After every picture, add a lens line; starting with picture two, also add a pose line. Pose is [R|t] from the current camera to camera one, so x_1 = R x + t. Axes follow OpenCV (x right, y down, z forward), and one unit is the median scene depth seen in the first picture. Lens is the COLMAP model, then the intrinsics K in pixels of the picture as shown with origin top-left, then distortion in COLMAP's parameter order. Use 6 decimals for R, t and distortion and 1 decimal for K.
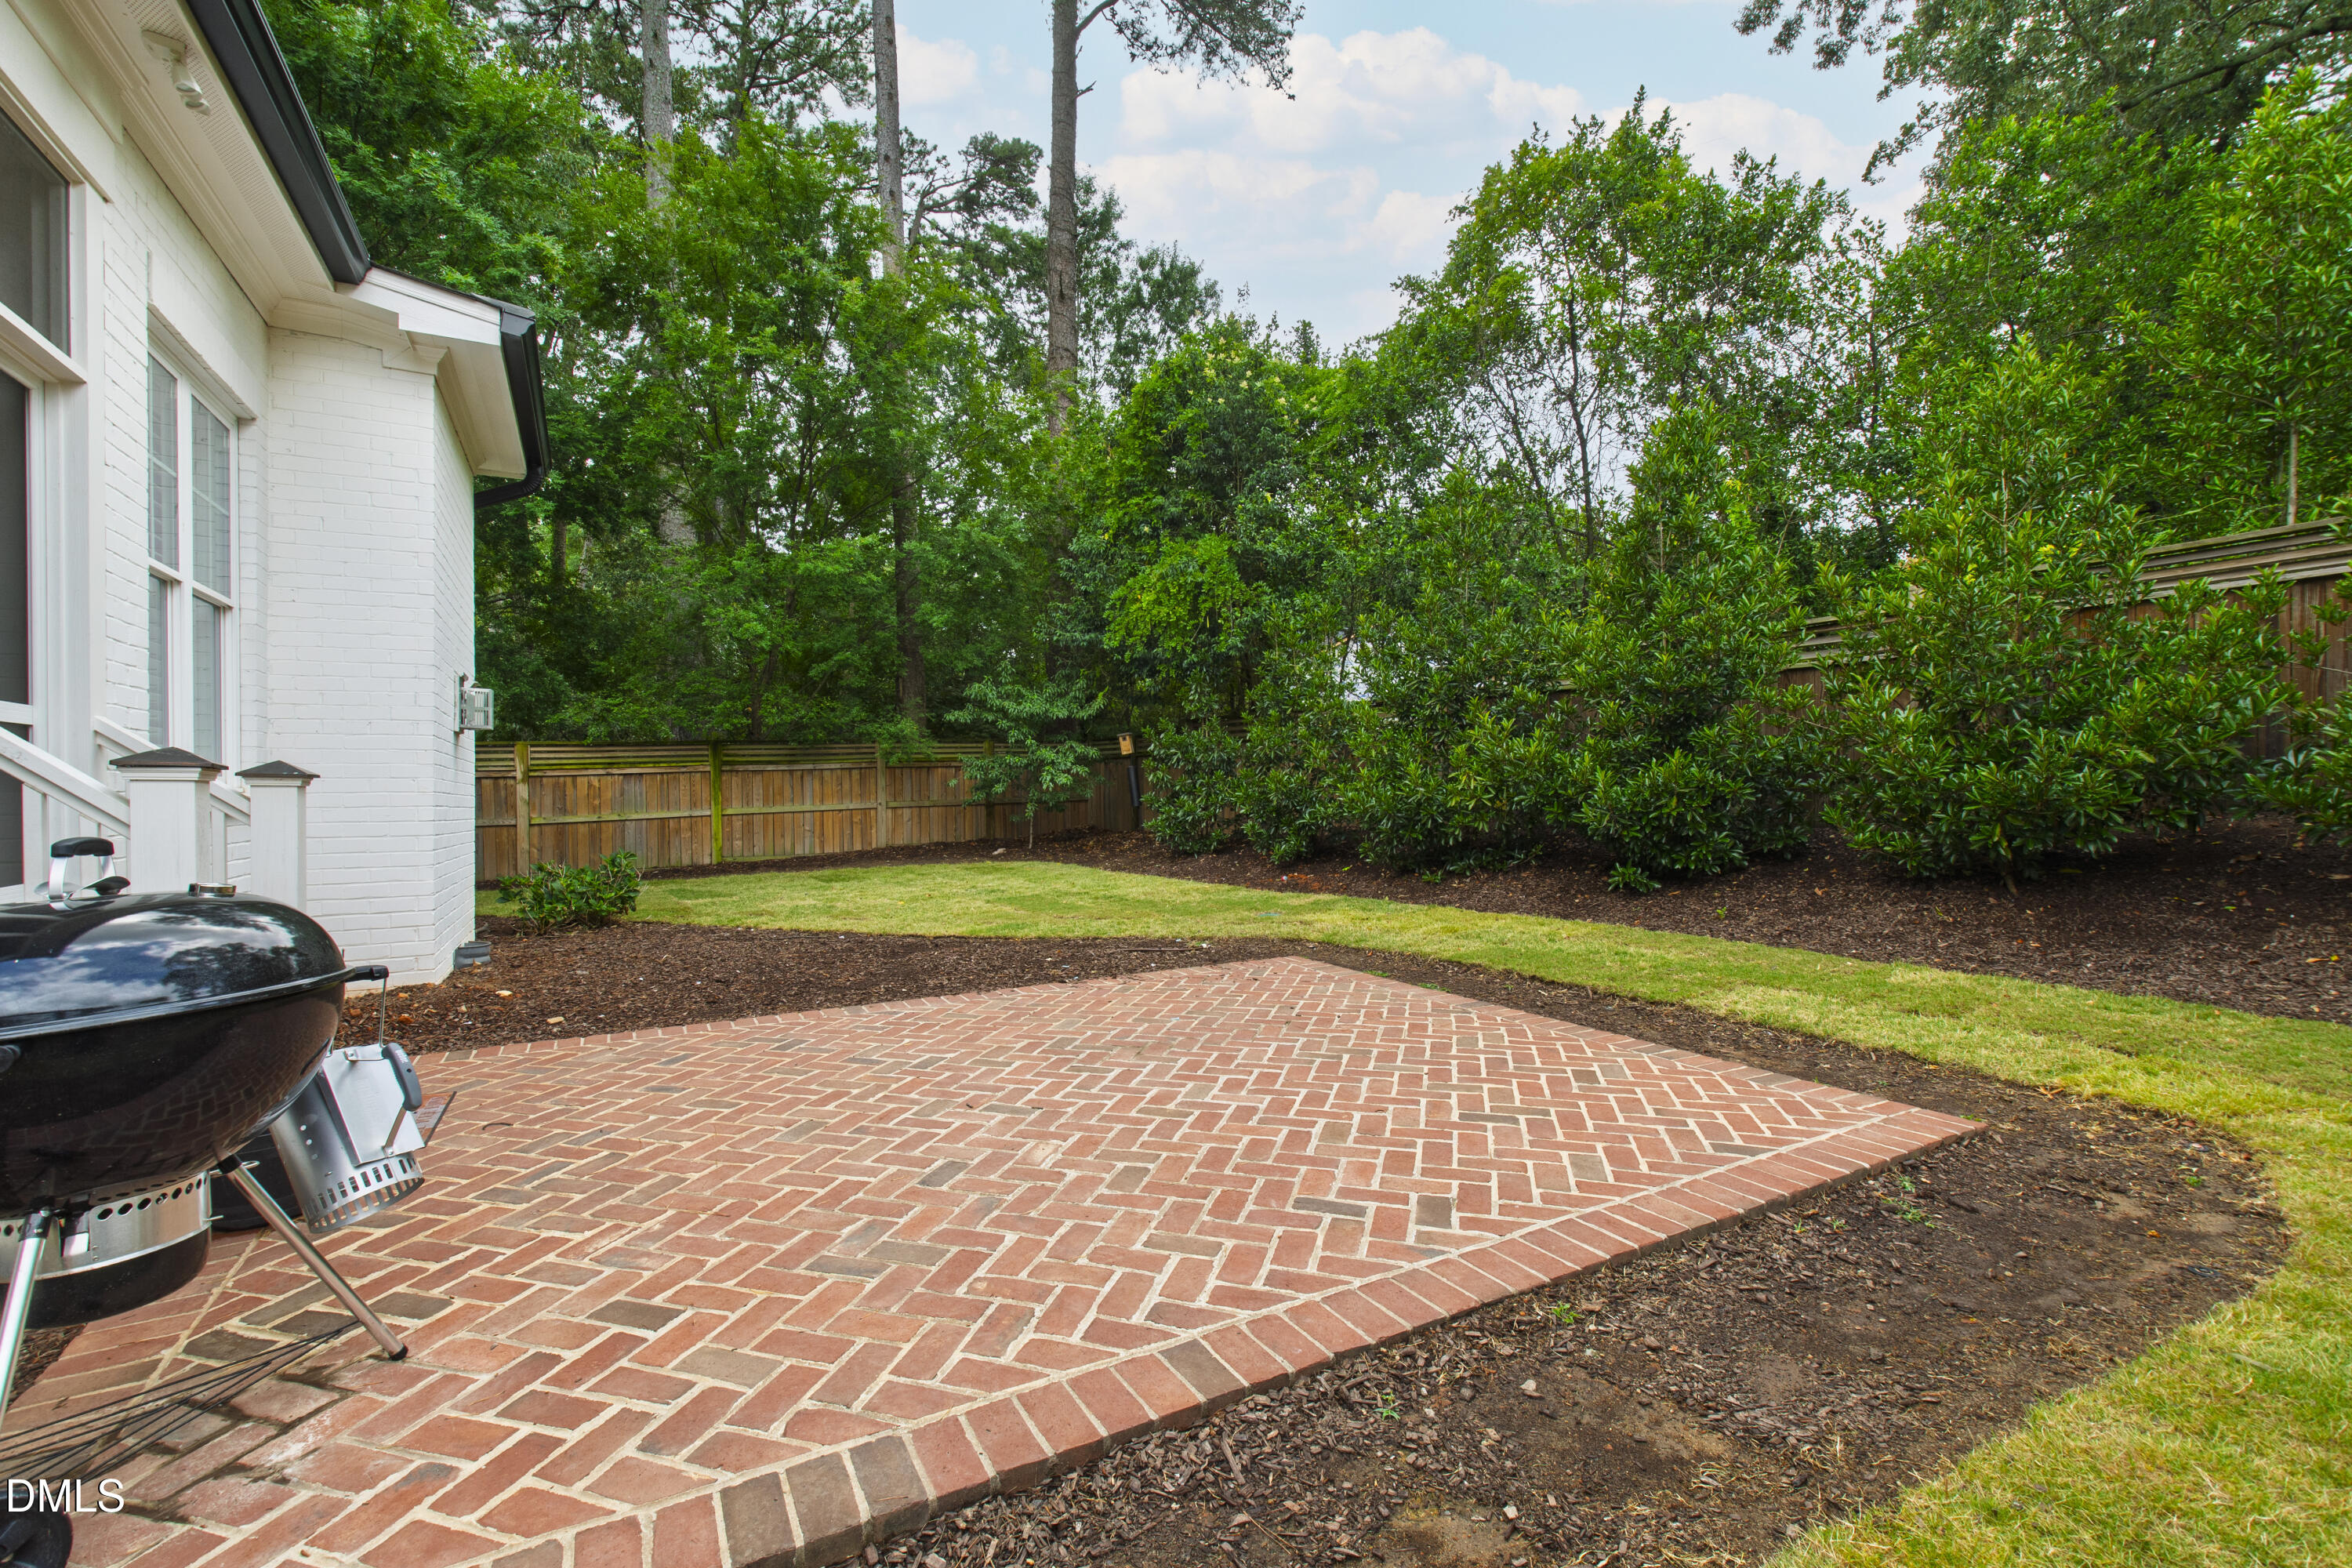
lens RADIAL K [[1030.0, 0, 1176.0], [0, 1030.0, 784.0], [0, 0, 1]] dist [-0.001858, -0.000288]
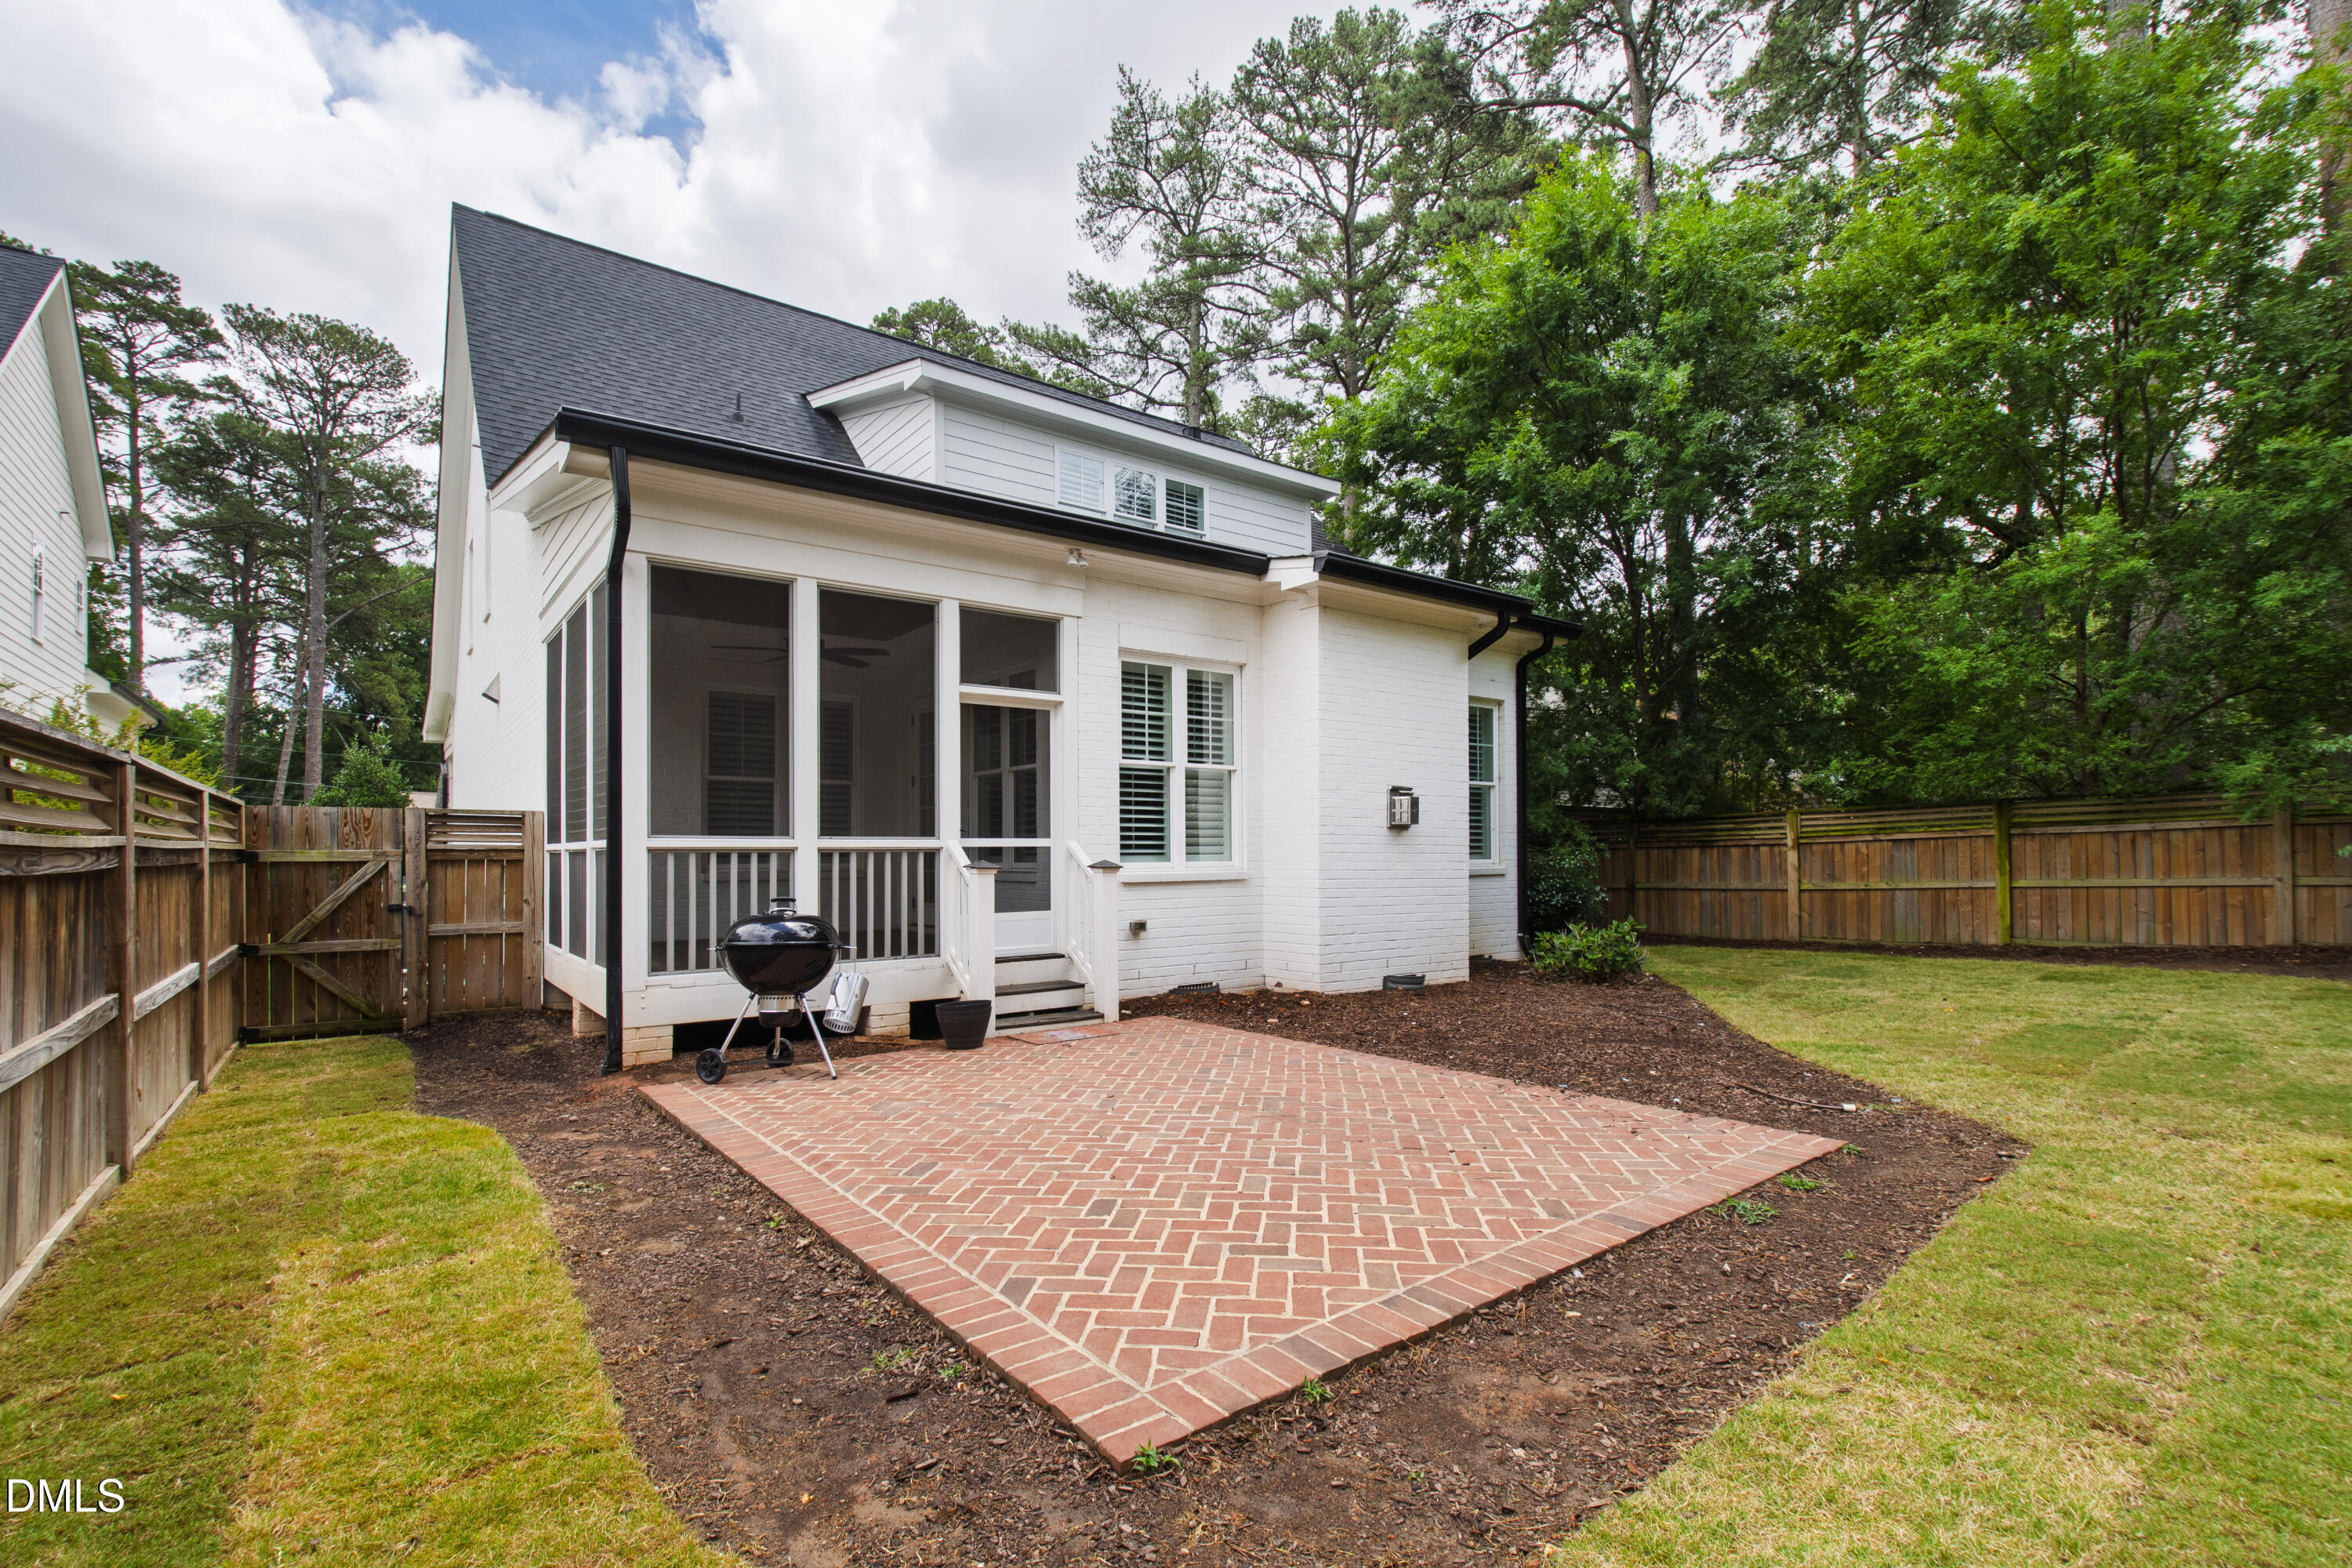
lens RADIAL K [[1046.7, 0, 1171.7], [0, 1046.7, 834.4], [0, 0, 1]] dist [-0.000321, -0.000124]
pose [[0.155259, -0.011000, -0.987812, 0.323810], [0.010645, 0.999899, -0.009462, -0.013461], [0.987816, -0.009046, 0.155361, 0.207109]]
